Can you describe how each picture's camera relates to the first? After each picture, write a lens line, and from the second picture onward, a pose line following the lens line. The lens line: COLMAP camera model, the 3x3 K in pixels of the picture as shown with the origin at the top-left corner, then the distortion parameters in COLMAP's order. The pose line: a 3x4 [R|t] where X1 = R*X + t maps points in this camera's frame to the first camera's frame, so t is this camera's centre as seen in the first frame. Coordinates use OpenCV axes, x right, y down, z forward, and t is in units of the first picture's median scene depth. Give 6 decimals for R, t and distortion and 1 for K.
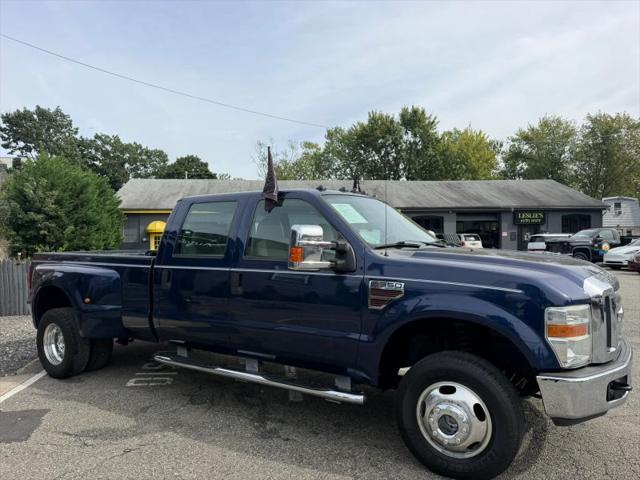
lens RADIAL K [[459.2, 0, 316.8], [0, 459.2, 245.9], [0, 0, 1]] dist [0.052179, -0.061677]
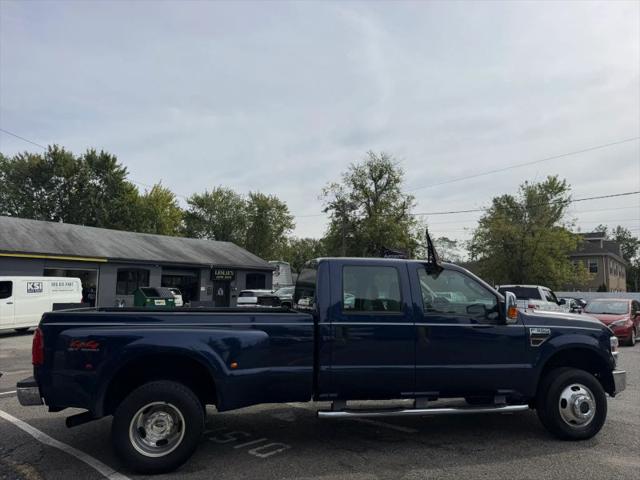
lens RADIAL K [[459.2, 0, 321.5], [0, 459.2, 238.4], [0, 0, 1]] dist [0.052179, -0.061677]
pose [[0.704279, 0.101140, 0.702682, -0.159446], [-0.009758, 0.991085, -0.132871, -0.001478], [-0.709857, 0.086722, 0.698987, 0.036653]]
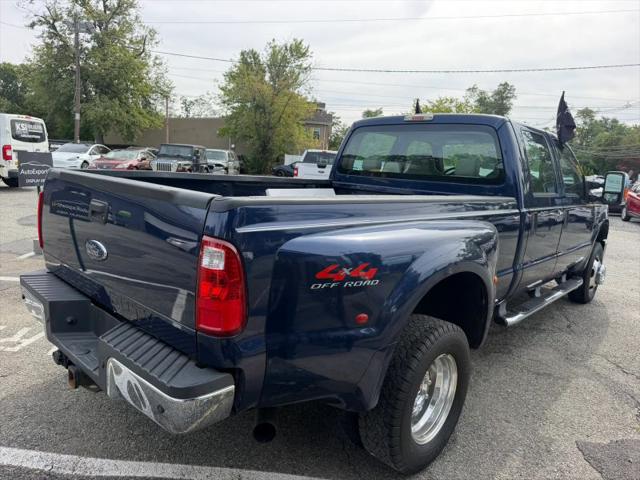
lens RADIAL K [[459.2, 0, 314.6], [0, 459.2, 240.3], [0, 0, 1]] dist [0.052179, -0.061677]
pose [[0.149943, -0.146625, 0.977762, -0.167991], [-0.064254, 0.985406, 0.157625, -0.001341], [-0.986605, -0.086460, 0.138334, 0.180814]]
